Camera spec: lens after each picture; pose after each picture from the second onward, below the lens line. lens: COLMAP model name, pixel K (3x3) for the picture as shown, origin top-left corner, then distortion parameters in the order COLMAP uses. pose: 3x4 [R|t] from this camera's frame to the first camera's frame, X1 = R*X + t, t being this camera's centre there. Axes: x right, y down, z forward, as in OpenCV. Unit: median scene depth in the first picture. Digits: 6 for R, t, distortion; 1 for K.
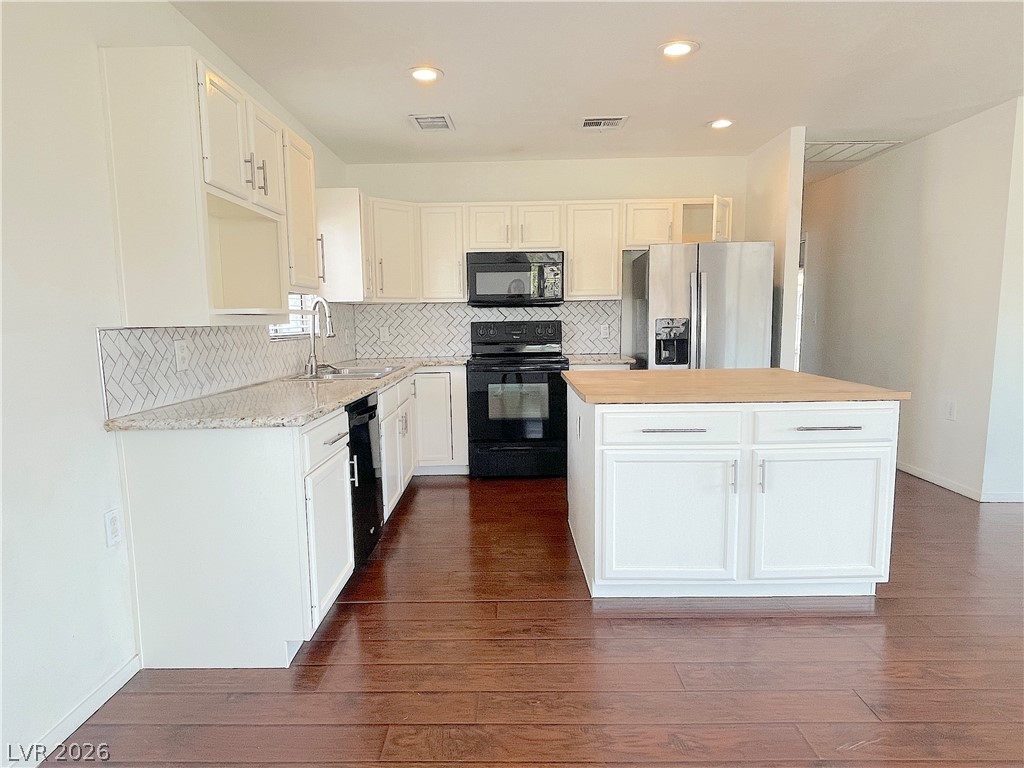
lens RADIAL K [[628.1, 0, 507.1], [0, 628.1, 392.5], [0, 0, 1]] dist [0.033306, -0.015404]
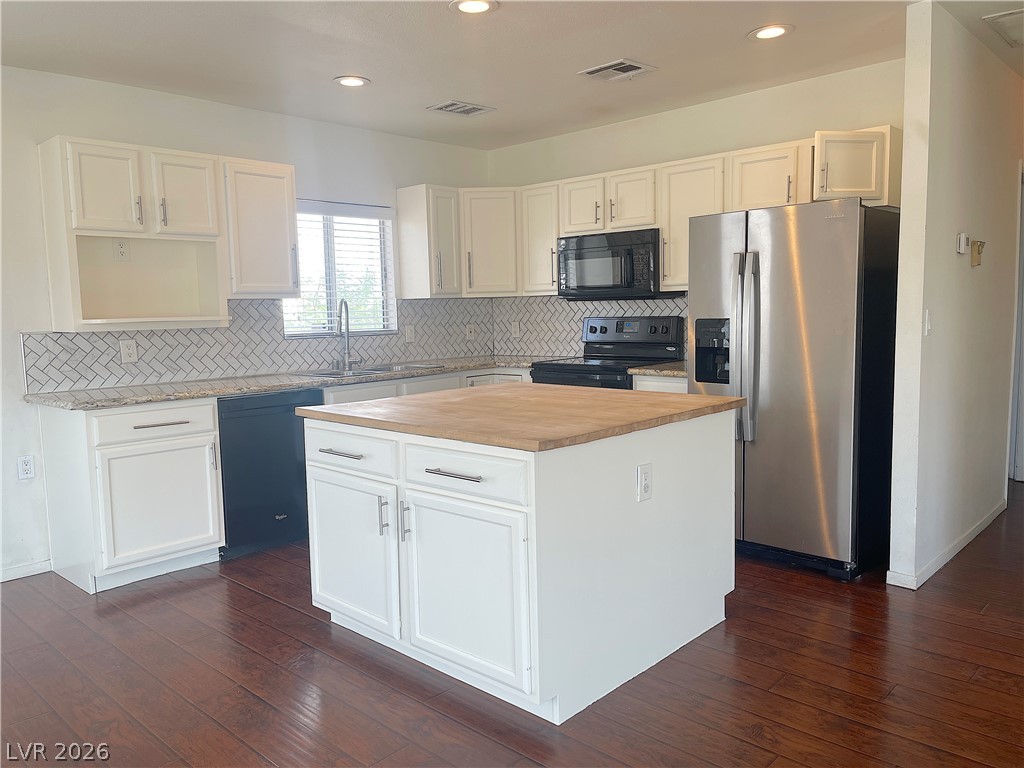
lens RADIAL K [[771.3, 0, 515.8], [0, 771.3, 389.3], [0, 0, 1]] dist [0.069338, -0.071641]
pose [[0.735534, 0.070281, -0.673833, 0.735876], [-0.066847, 0.997280, 0.031048, -0.051858], [0.674182, 0.022207, 0.738231, 0.209463]]
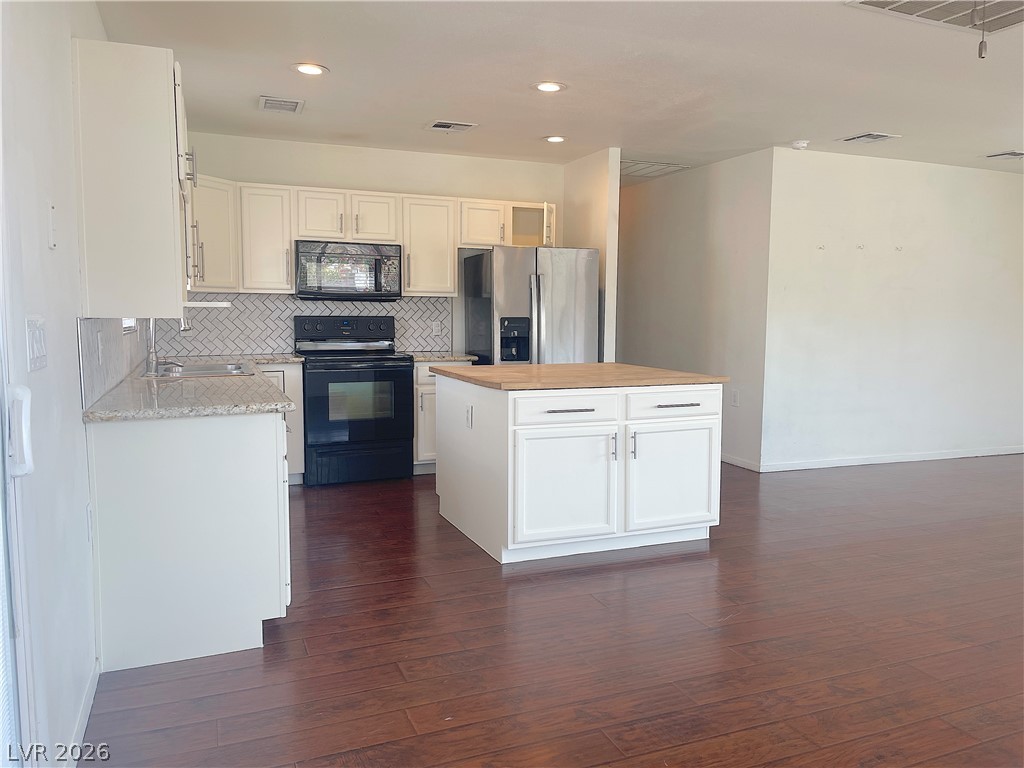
lens RADIAL K [[771.3, 0, 521.6], [0, 771.3, 385.4], [0, 0, 1]] dist [0.069338, -0.071641]
pose [[0.920841, -0.016651, 0.389583, -0.242648], [0.025783, 0.999502, -0.018221, 0.021598], [-0.389085, 0.026823, 0.920811, -0.196390]]
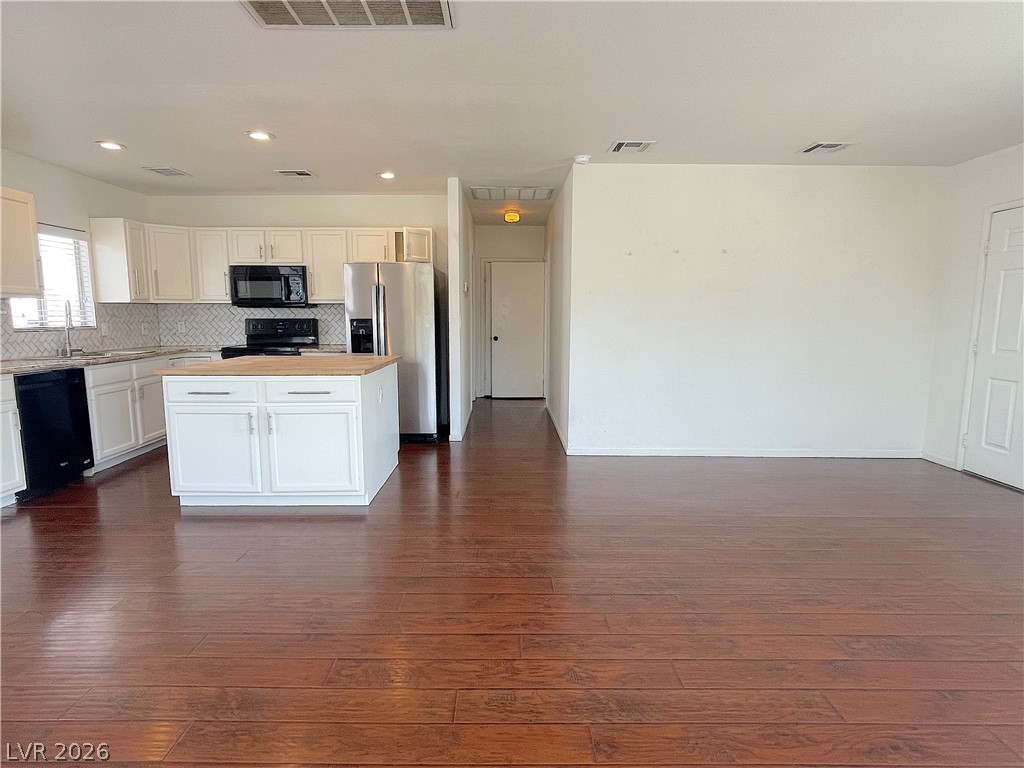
lens RADIAL K [[565.5, 0, 509.5], [0, 565.5, 394.1], [0, 0, 1]] dist [-0.004943, -0.008491]
pose [[0.999804, 0.011763, 0.015936, 0.593633], [-0.012122, 0.999672, 0.022578, 0.013909], [-0.015665, -0.022766, 0.999618, -0.228012]]
